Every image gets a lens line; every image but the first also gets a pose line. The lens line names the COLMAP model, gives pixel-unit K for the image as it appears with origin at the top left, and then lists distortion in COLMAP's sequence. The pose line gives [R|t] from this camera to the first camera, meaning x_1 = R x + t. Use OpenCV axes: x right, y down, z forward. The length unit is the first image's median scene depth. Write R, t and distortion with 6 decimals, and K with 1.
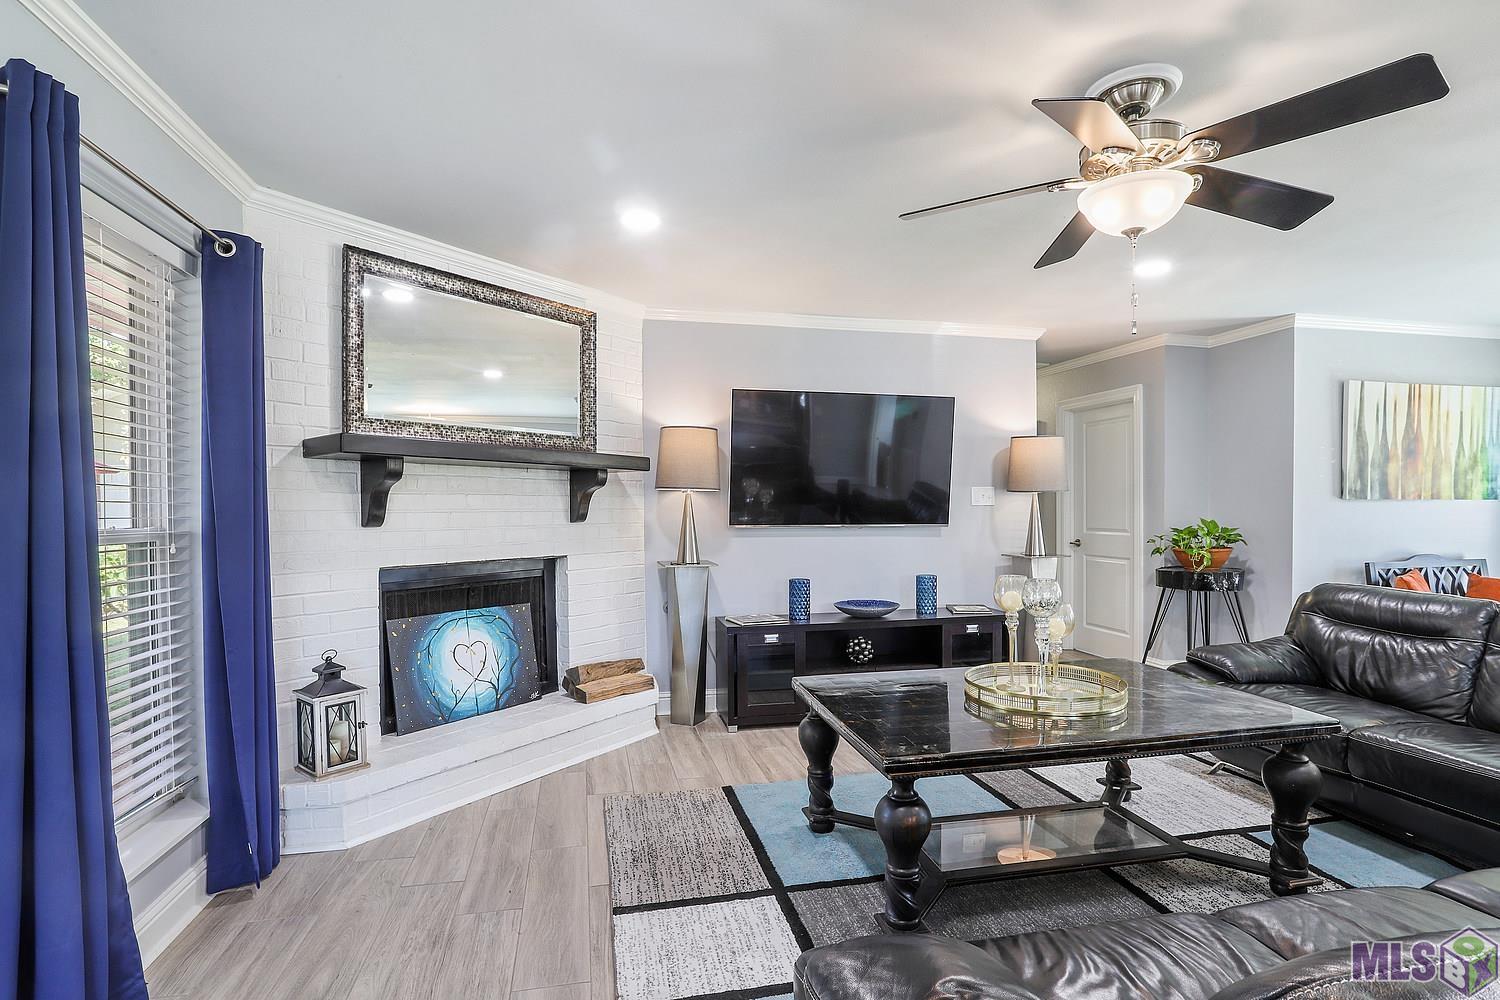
lens RADIAL K [[763.2, 0, 748.9], [0, 763.2, 509.3], [0, 0, 1]] dist [-0.020141, 0.000515]
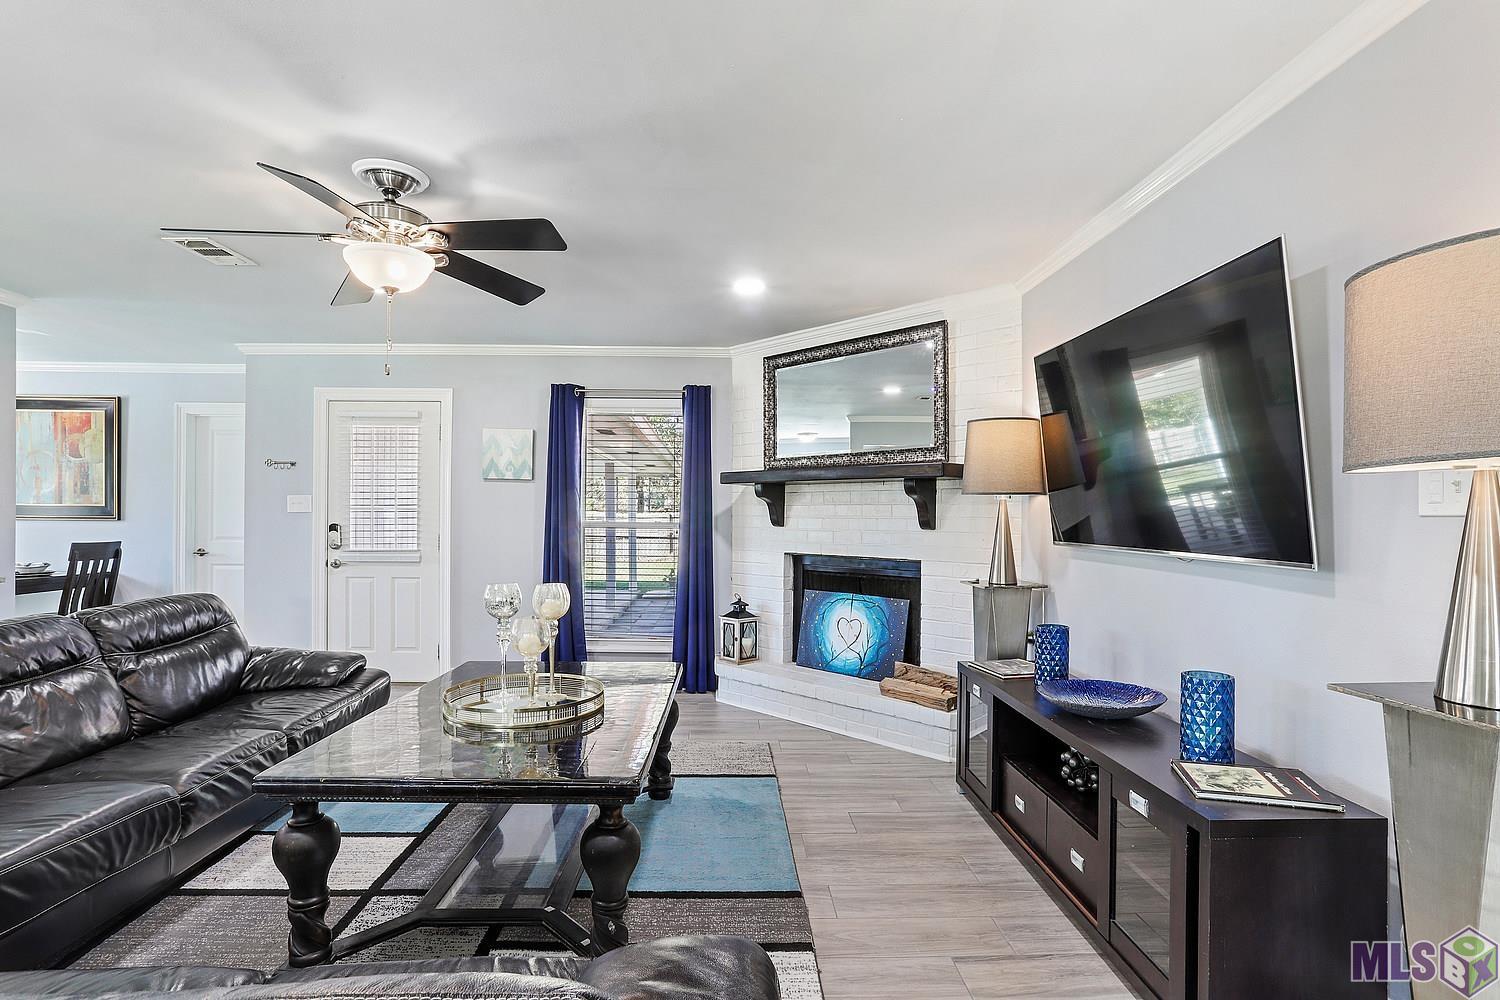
lens RADIAL K [[763.2, 0, 745.3], [0, 763.2, 508.8], [0, 0, 1]] dist [-0.020141, 0.000515]
pose [[-0.182242, -0.019760, -0.983055, 0.807586], [-0.018569, 0.999689, -0.016652, 0.010612], [0.983078, 0.015220, -0.182552, 0.897391]]
